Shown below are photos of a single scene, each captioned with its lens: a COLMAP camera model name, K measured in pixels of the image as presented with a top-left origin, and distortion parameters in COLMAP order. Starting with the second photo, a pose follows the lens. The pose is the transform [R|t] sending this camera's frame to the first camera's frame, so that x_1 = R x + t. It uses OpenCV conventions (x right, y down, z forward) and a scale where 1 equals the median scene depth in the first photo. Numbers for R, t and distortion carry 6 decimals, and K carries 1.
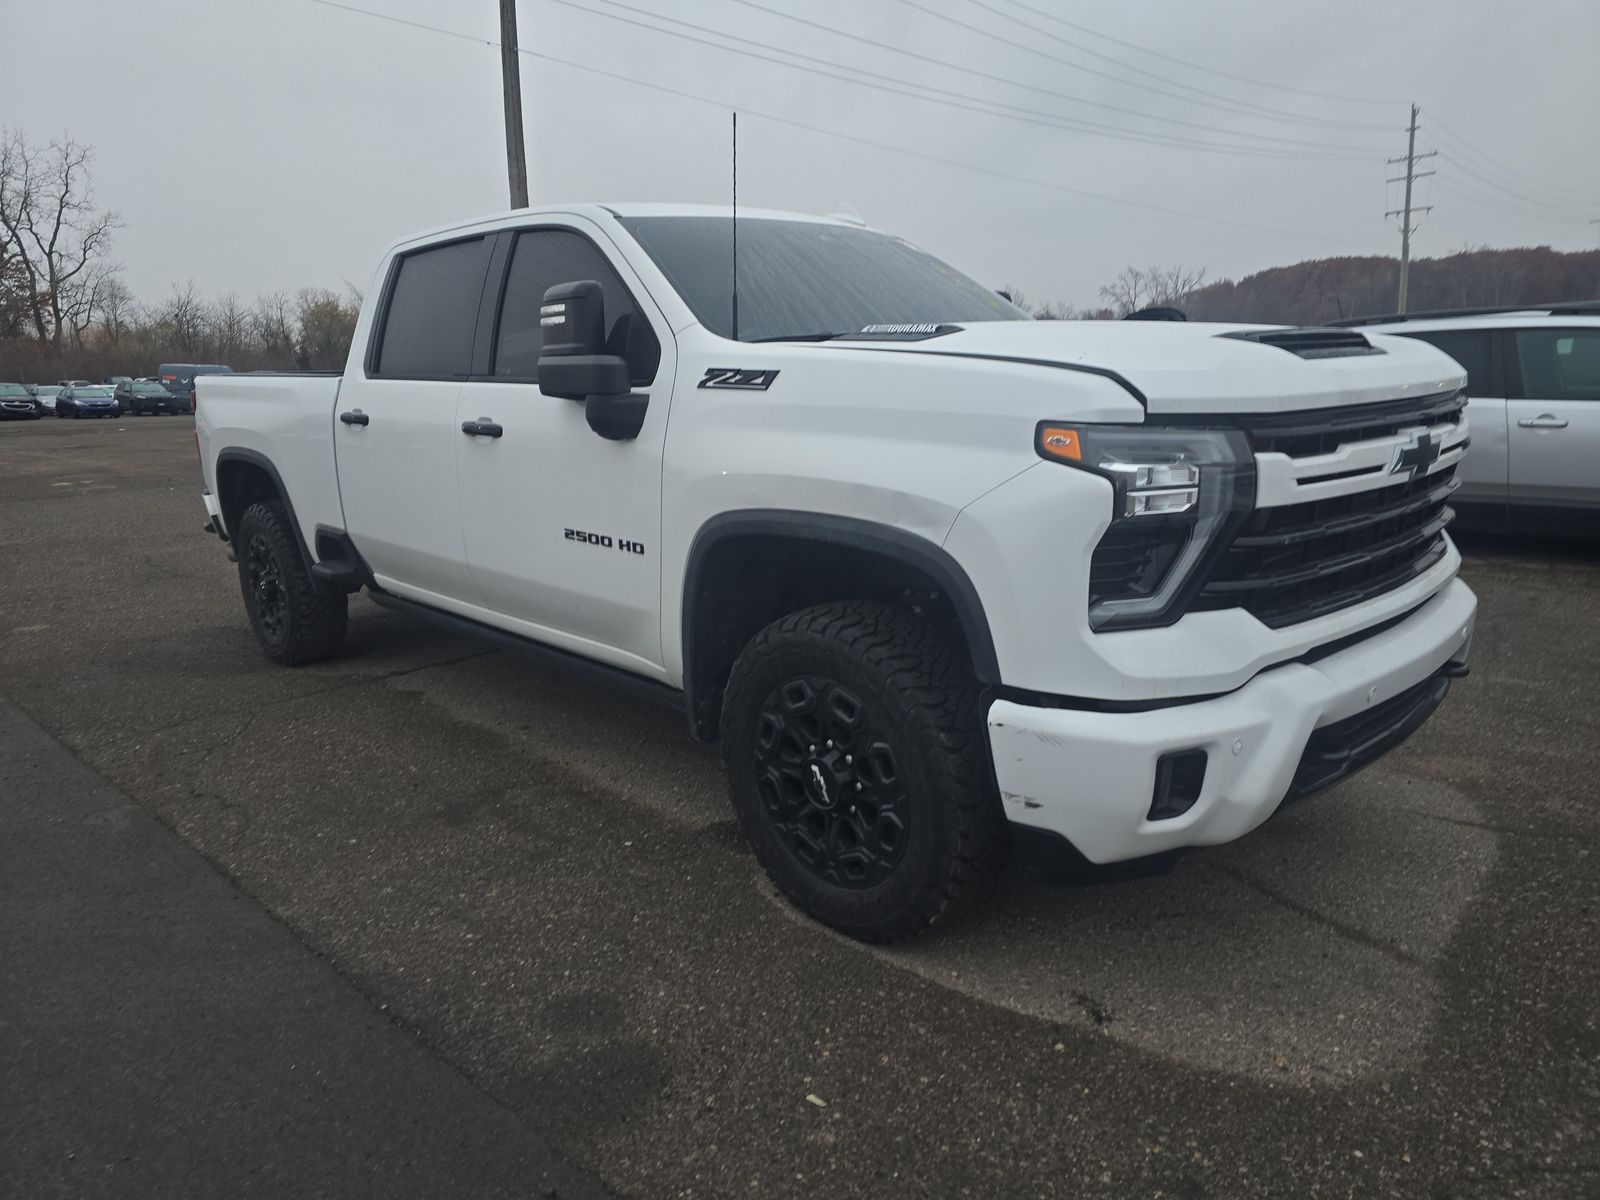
lens RADIAL K [[1075.6, 0, 798.8], [0, 1075.6, 576.2], [0, 0, 1]] dist [0.061347, -0.052195]
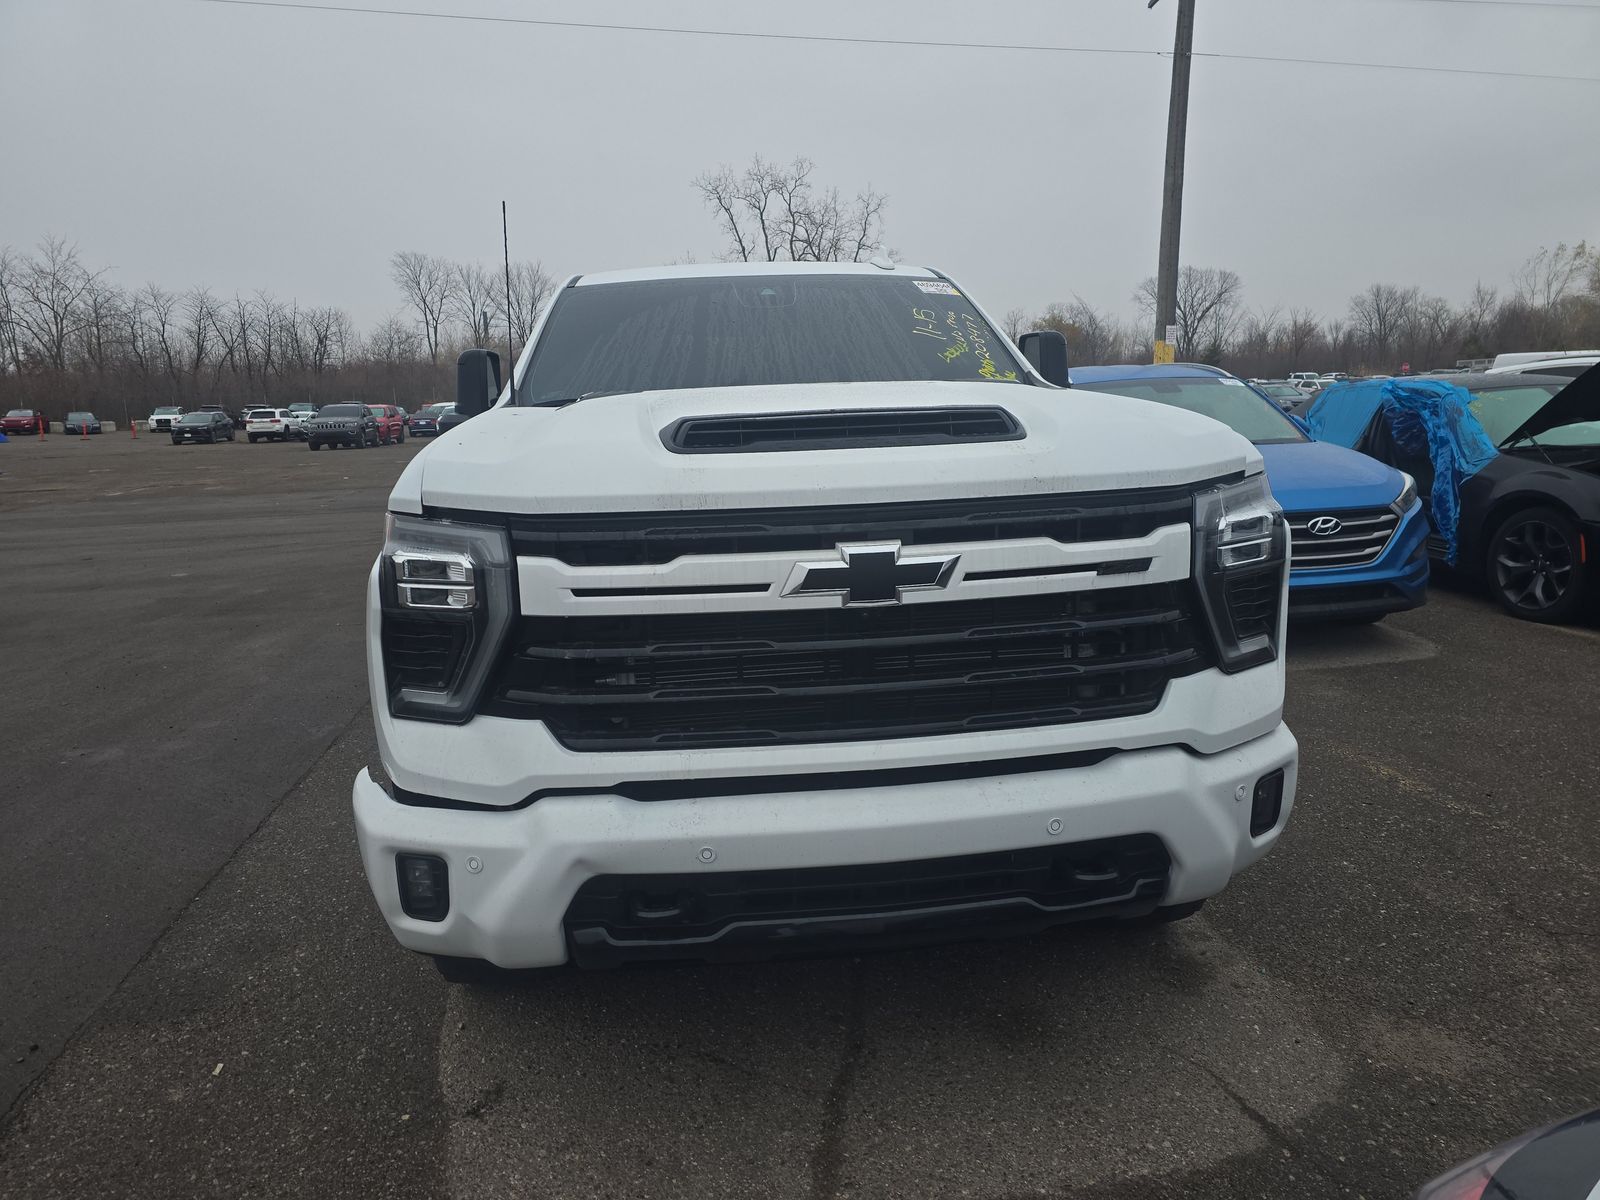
lens RADIAL K [[1075.6, 0, 798.8], [0, 1075.6, 576.2], [0, 0, 1]] dist [0.061347, -0.052195]
pose [[0.795612, 0.109276, -0.595870, 1.104111], [-0.113912, 0.993037, 0.030016, -0.143842], [0.595001, 0.043996, 0.802520, 0.385771]]
